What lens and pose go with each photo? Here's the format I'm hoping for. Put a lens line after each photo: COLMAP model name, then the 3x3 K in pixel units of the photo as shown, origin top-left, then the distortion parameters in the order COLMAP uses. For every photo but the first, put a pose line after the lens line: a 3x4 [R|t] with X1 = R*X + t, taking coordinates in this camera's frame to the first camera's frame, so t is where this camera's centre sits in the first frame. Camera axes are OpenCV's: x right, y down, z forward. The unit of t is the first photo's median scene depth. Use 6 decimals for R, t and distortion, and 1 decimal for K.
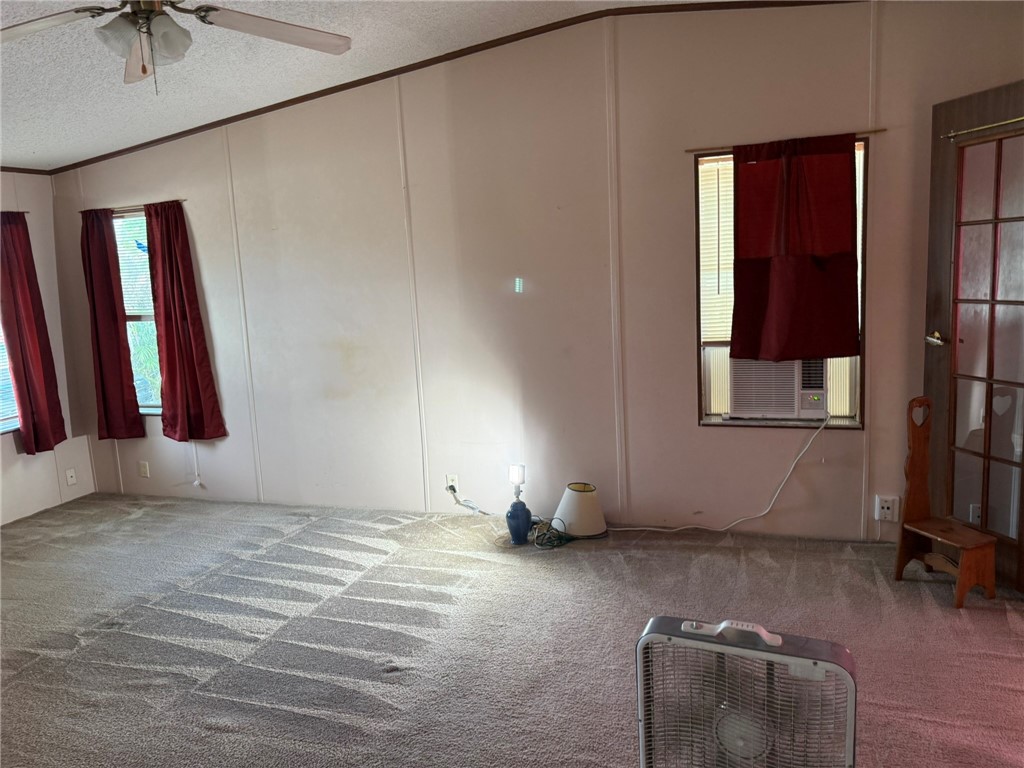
lens RADIAL K [[725.5, 0, 512.0], [0, 725.5, 384.0], [0, 0, 1]] dist [0.064075, -0.064288]
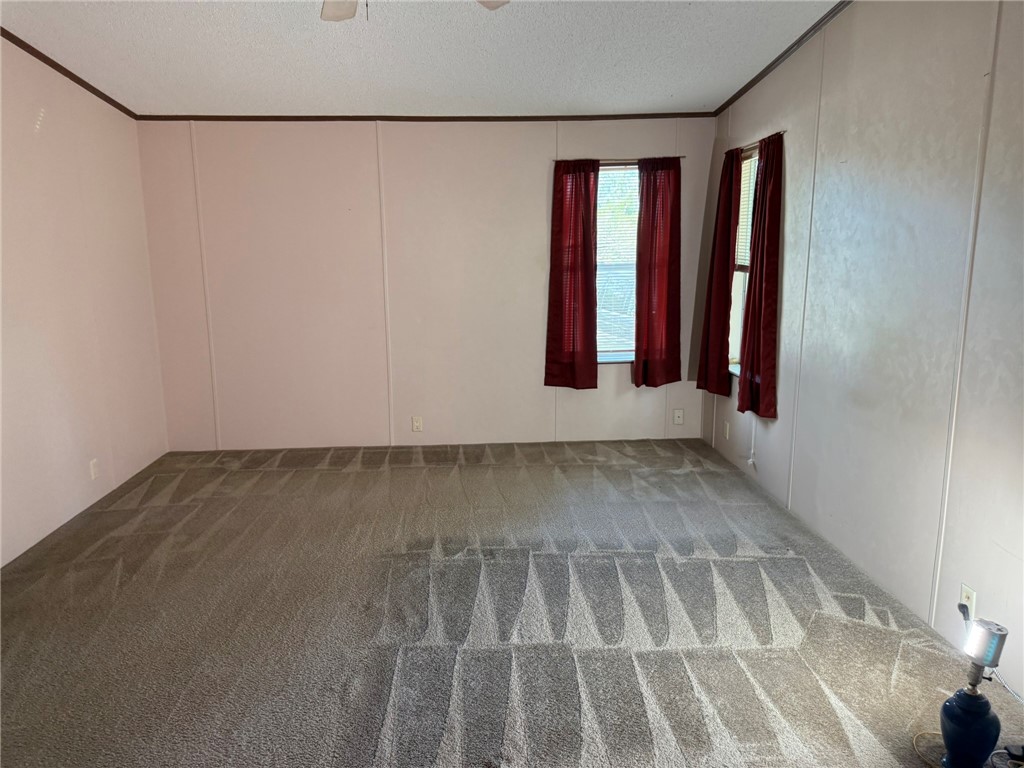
lens RADIAL K [[725.5, 0, 512.0], [0, 725.5, 384.0], [0, 0, 1]] dist [0.064075, -0.064288]
pose [[0.391659, 0.228829, -0.891202, 0.264459], [-0.162780, 0.970535, 0.177662, -0.077889], [0.905597, 0.075487, 0.417368, 0.436156]]
